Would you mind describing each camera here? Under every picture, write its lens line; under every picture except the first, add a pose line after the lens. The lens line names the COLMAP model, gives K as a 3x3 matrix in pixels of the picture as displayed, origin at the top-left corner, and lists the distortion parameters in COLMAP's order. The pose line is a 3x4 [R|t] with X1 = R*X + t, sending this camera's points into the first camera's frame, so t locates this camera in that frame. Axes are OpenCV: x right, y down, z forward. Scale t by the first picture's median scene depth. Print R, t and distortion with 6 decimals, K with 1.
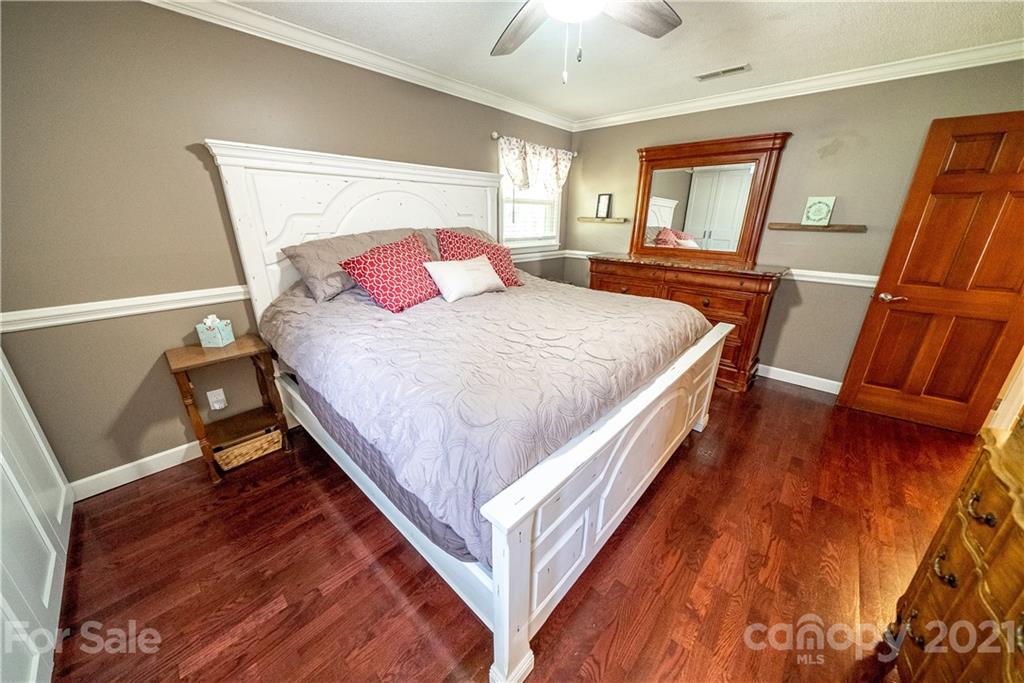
lens RADIAL K [[352.8, 0, 512.0], [0, 352.8, 341.5], [0, 0, 1]] dist [-0.005115, -0.000040]
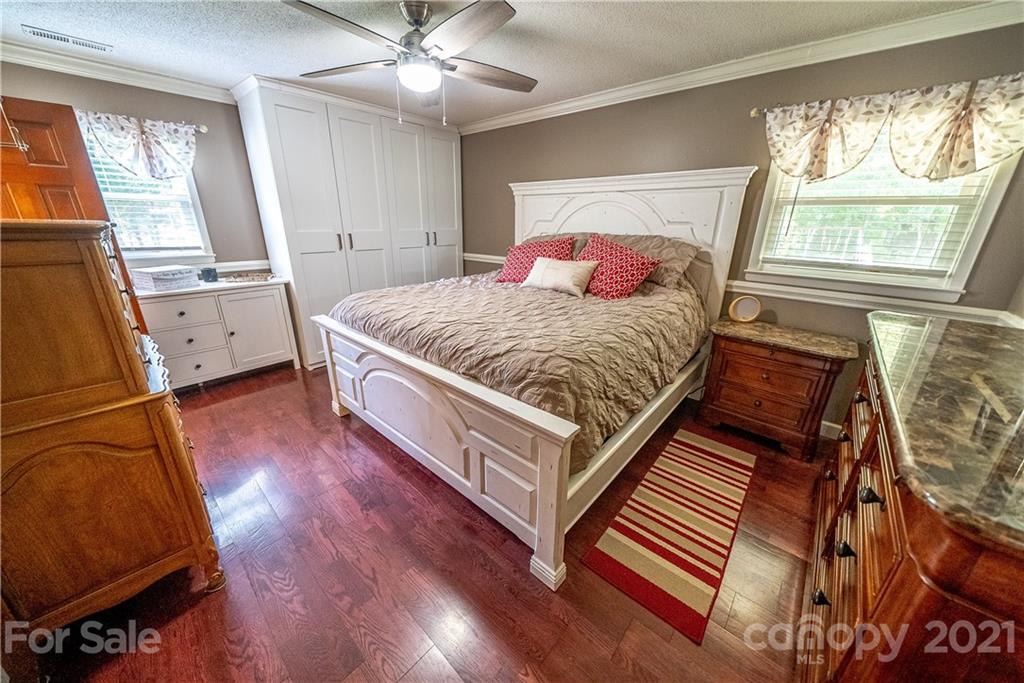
lens RADIAL K [[352.8, 0, 512.0], [0, 352.8, 341.5], [0, 0, 1]] dist [-0.005115, -0.000040]
pose [[0.012847, 0.317240, -0.948258, 0.764008], [-0.355924, 0.887675, 0.292149, -0.198910], [0.934427, 0.333755, 0.124317, 0.591238]]
